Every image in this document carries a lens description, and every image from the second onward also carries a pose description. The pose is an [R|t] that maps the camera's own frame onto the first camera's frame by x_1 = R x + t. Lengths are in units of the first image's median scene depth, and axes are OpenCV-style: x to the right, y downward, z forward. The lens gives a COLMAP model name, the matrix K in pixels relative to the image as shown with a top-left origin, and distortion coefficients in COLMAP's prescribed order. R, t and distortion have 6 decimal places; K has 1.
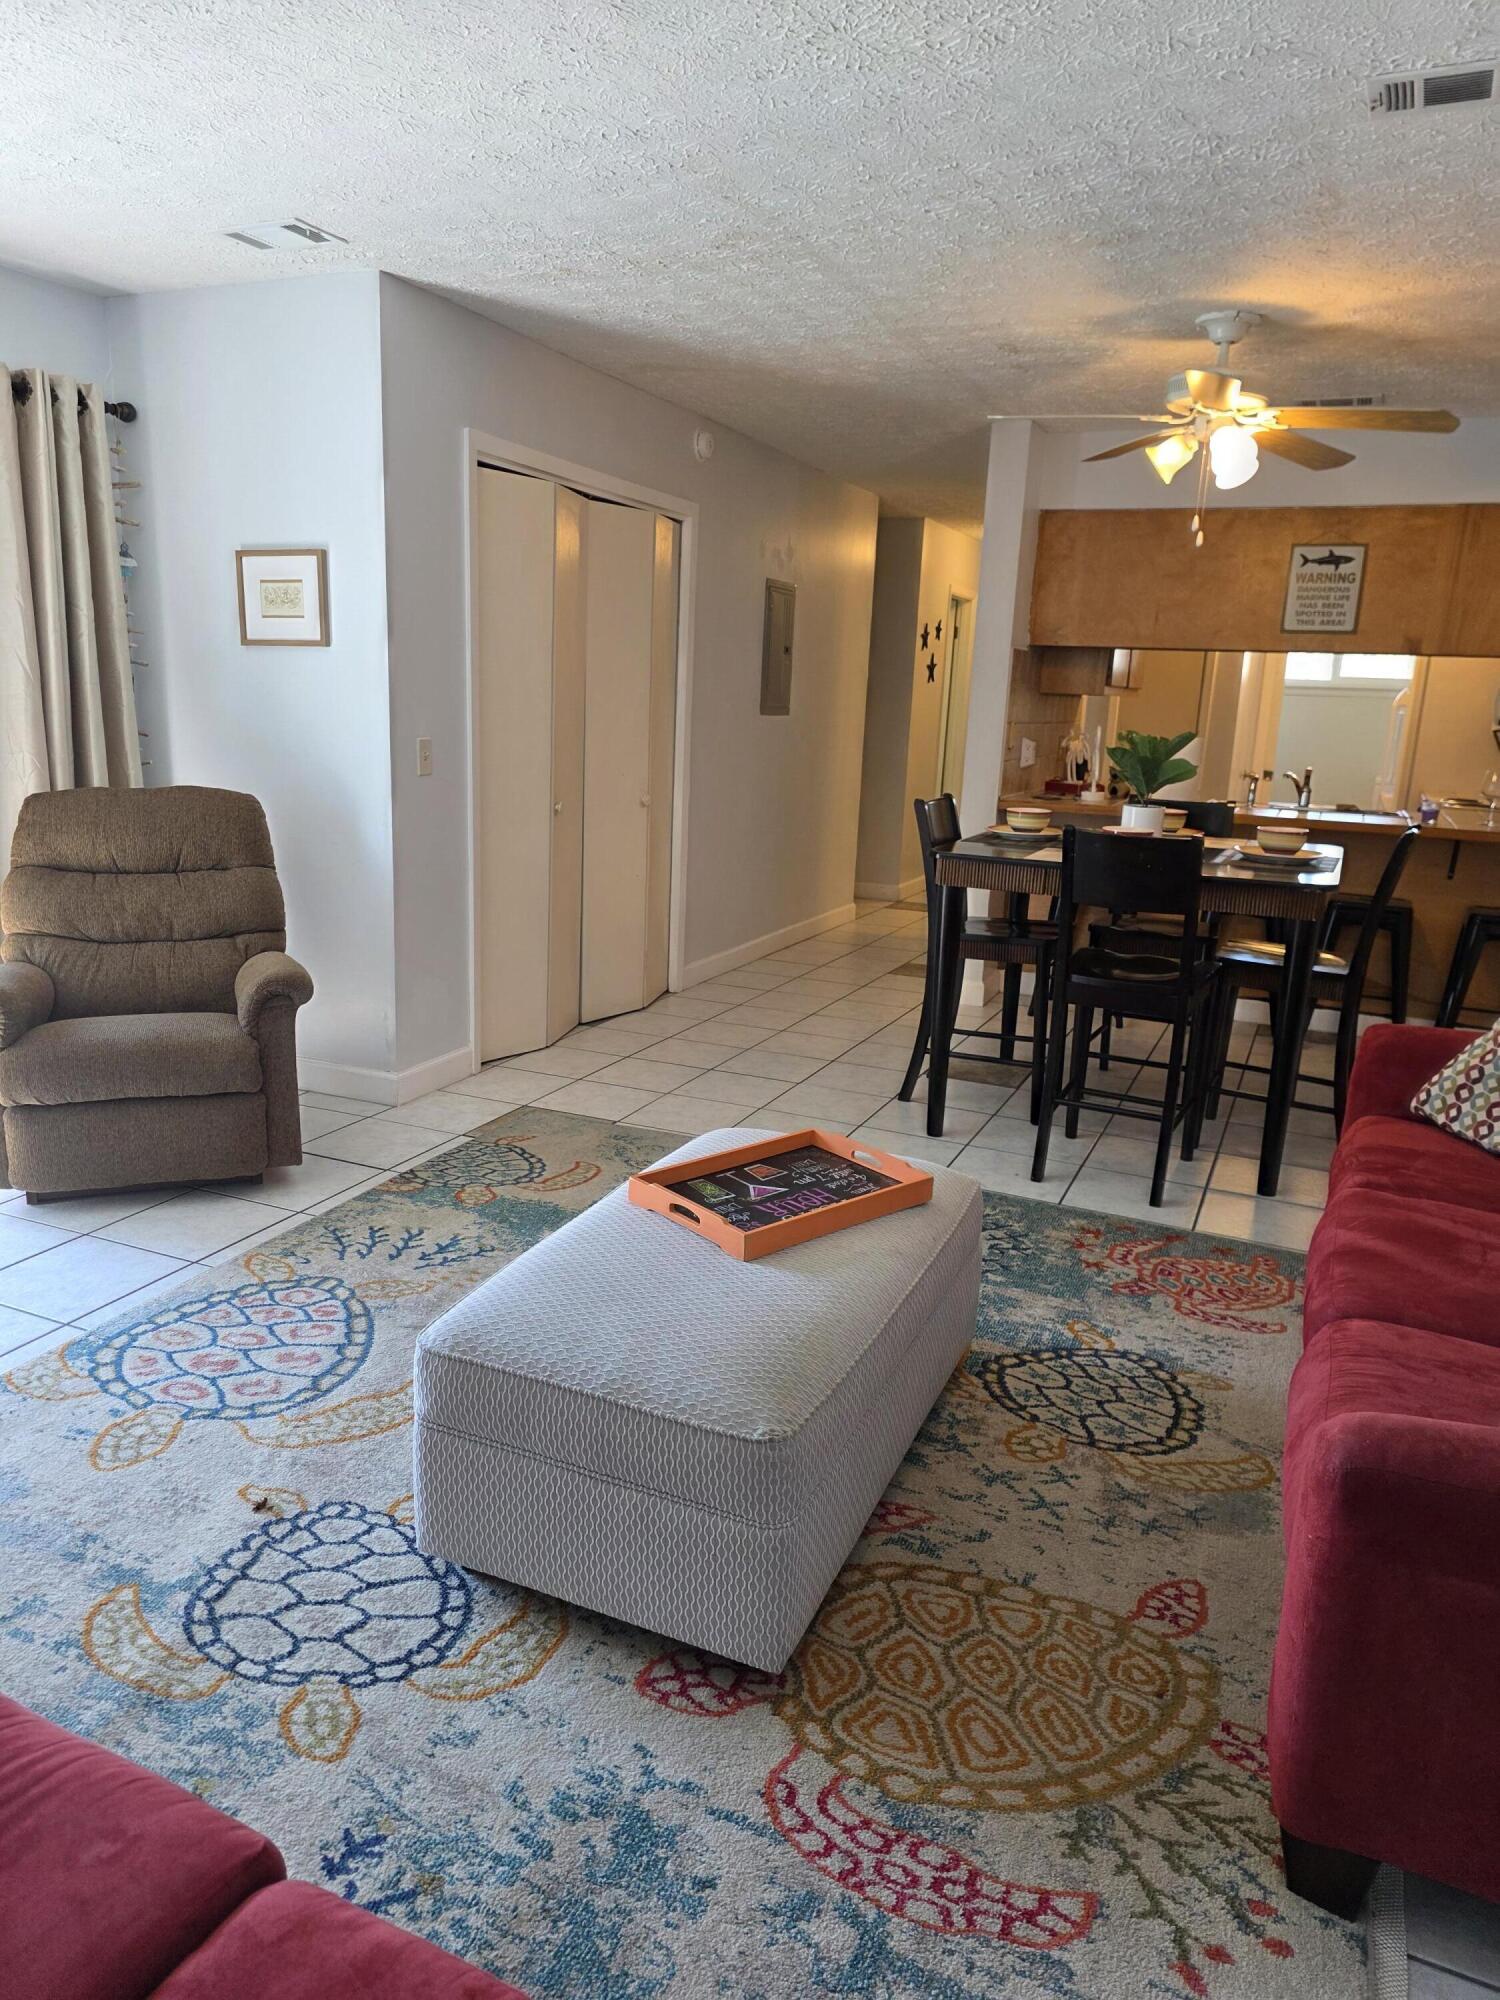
lens RADIAL K [[1364.3, 0, 747.8], [0, 1364.3, 1010.2], [0, 0, 1]] dist [0.023604, -0.002611]
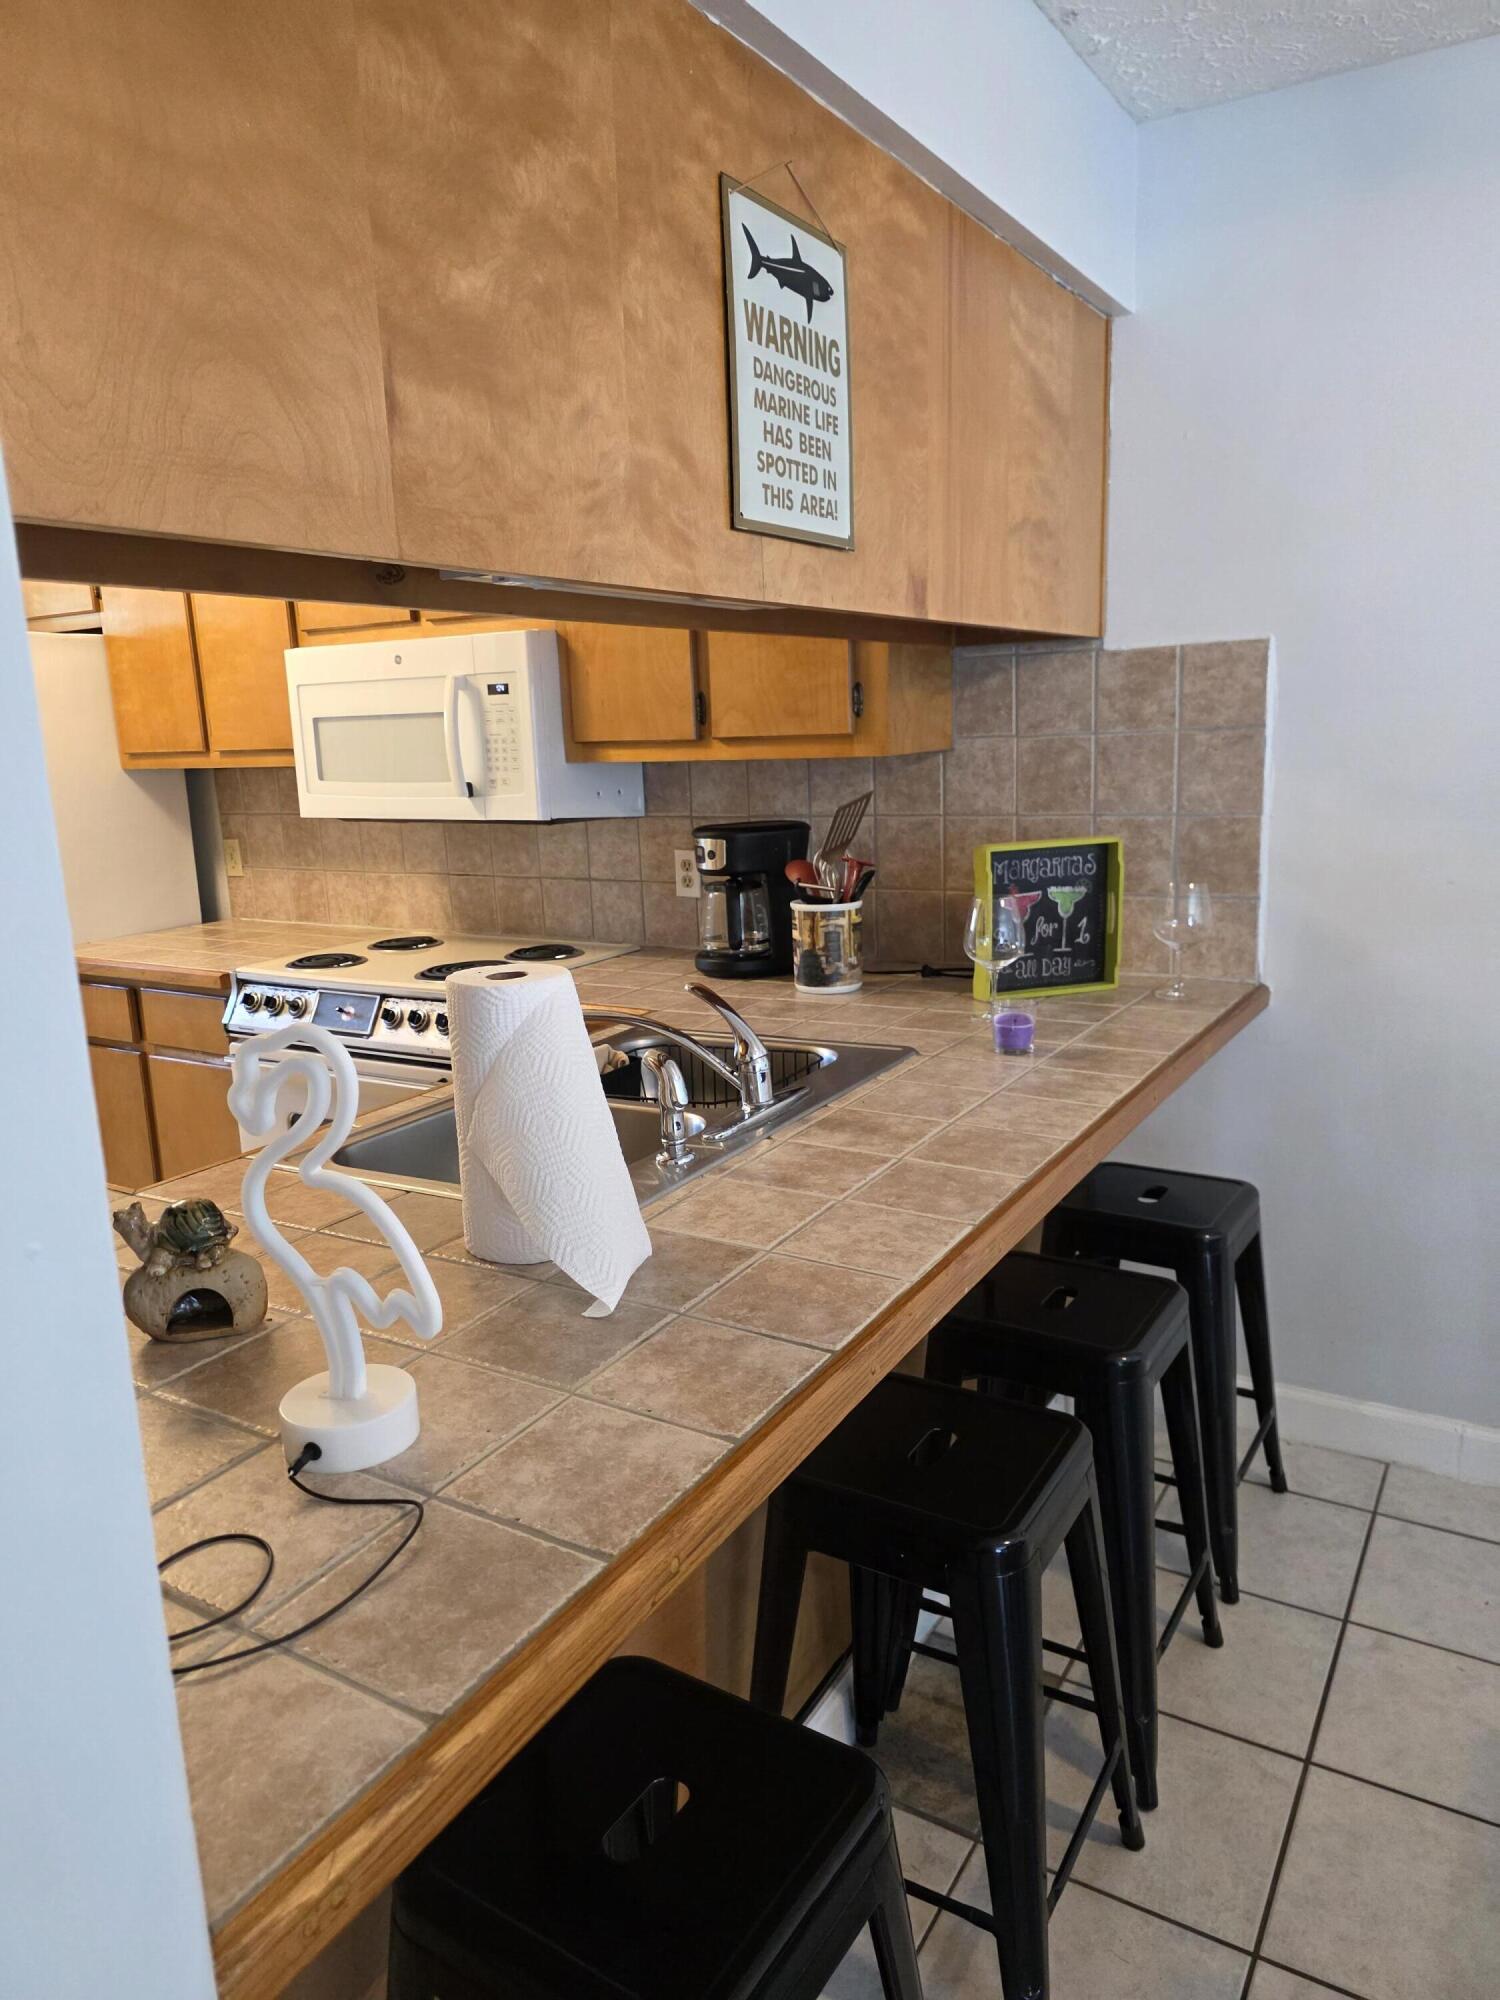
lens RADIAL K [[1343.5, 0, 745.4], [0, 1343.5, 997.2], [0, 0, 1]] dist [0.054044, -0.046188]
pose [[0.129511, -0.244013, 0.961085, 0.202851], [0.268379, 0.941697, 0.202925, -0.422133], [-0.954568, 0.231654, 0.187448, 1.687801]]
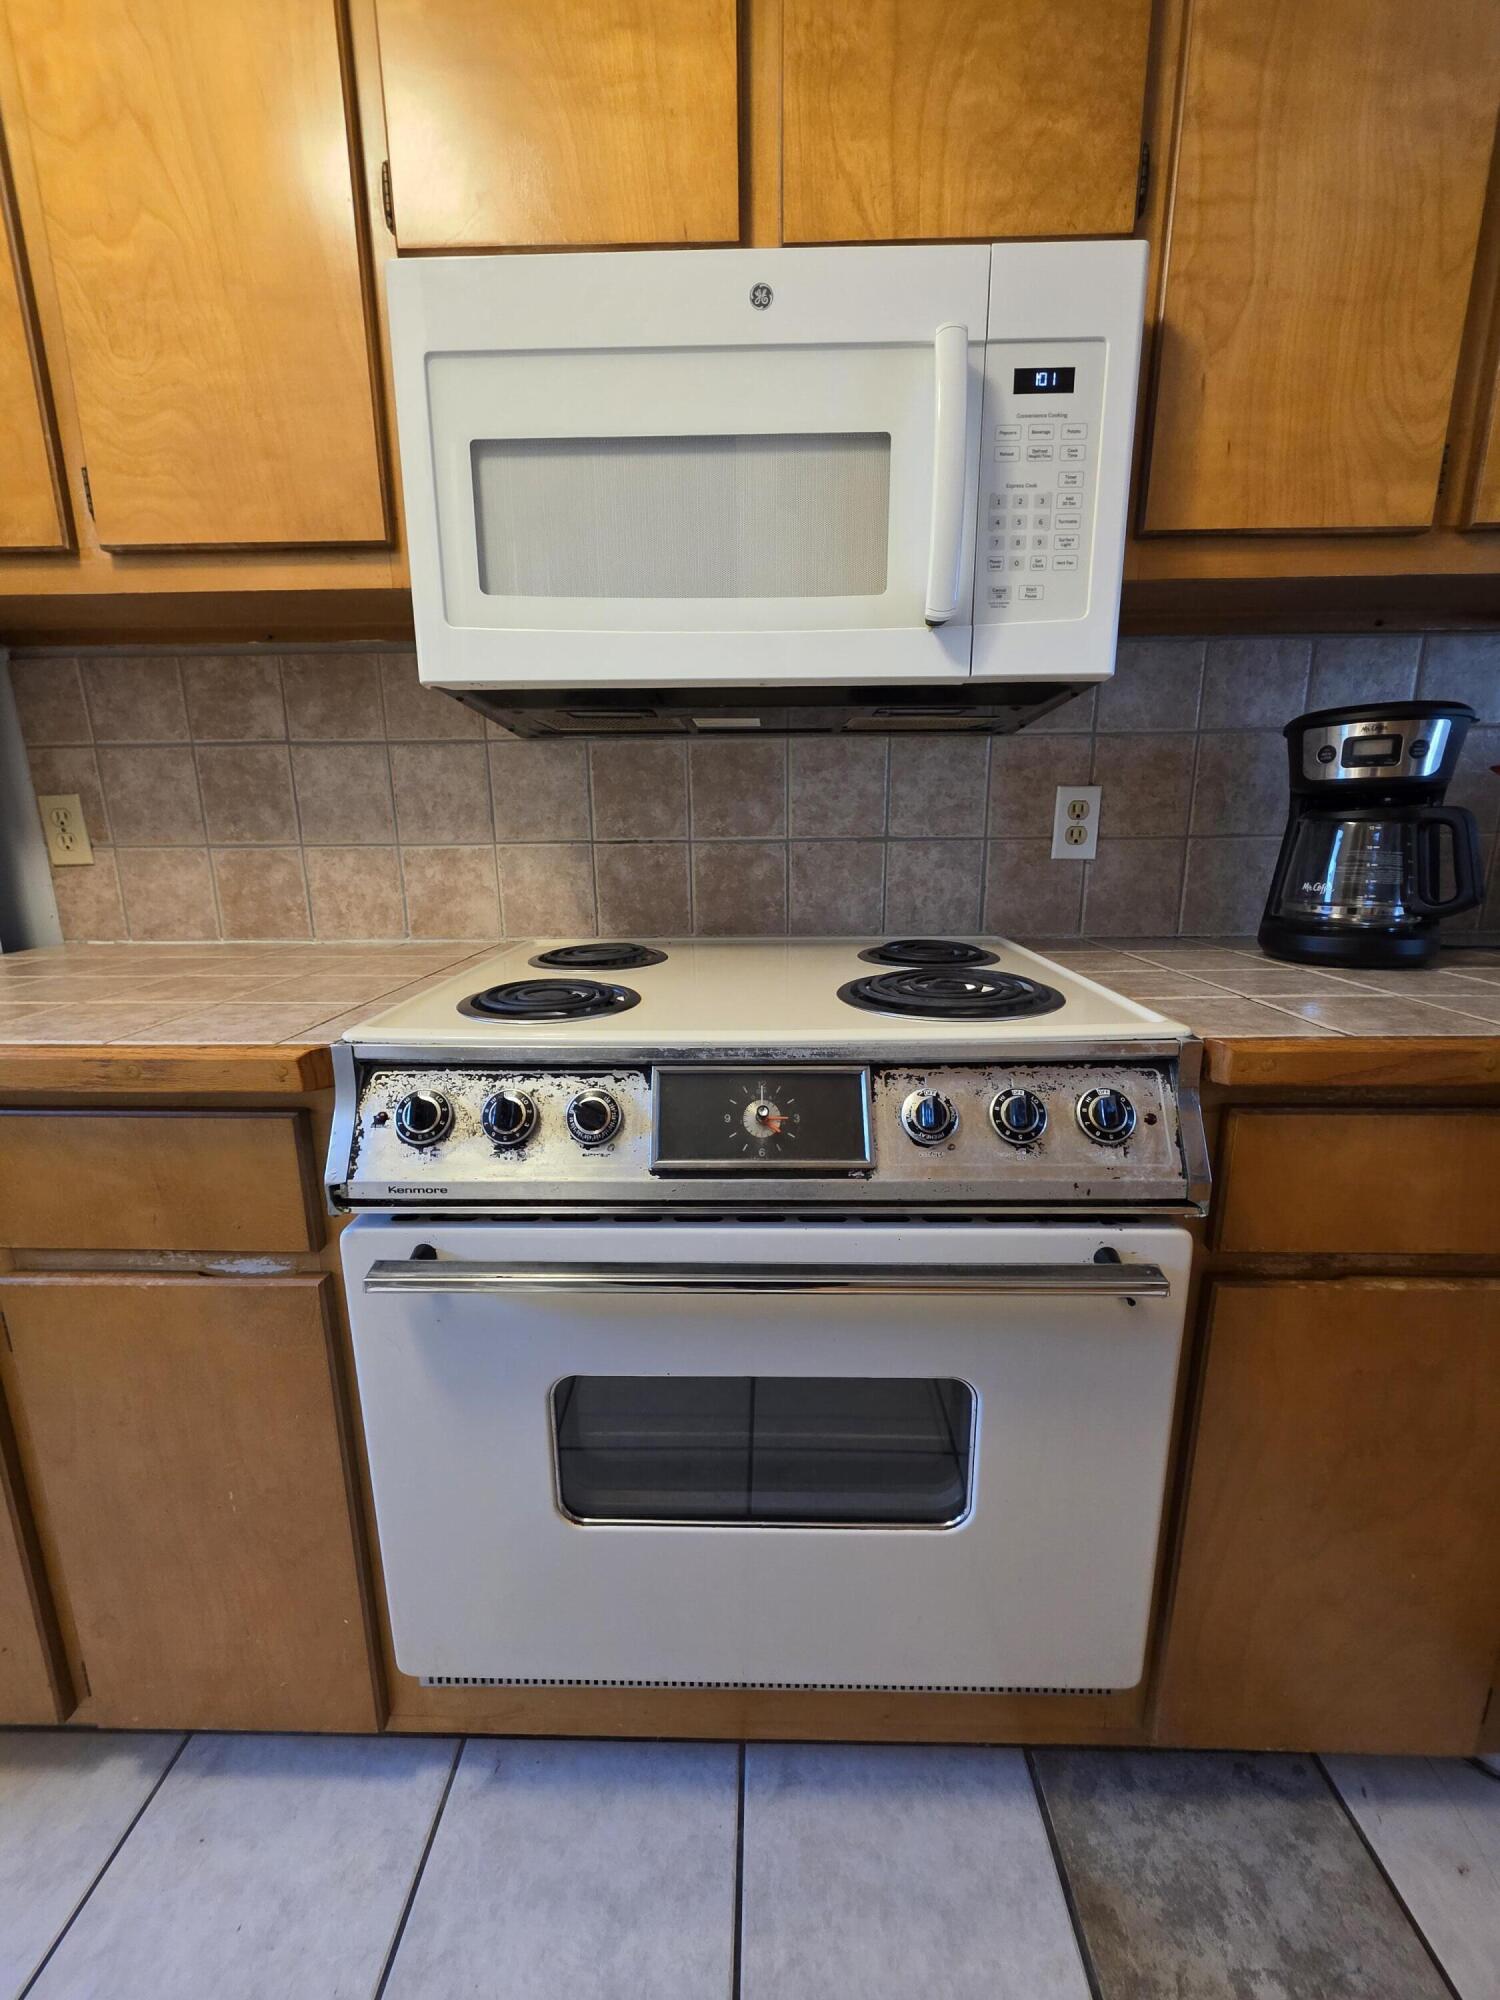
lens RADIAL K [[801.9, 0, 749.3], [0, 801.9, 998.0], [0, 0, 1]] dist [0.001821, 0.000091]
pose [[-0.381590, -0.234471, 0.894099, 0.866863], [0.205225, 0.921658, 0.329285, -0.401256], [-0.901261, 0.309143, -0.303576, 2.185904]]
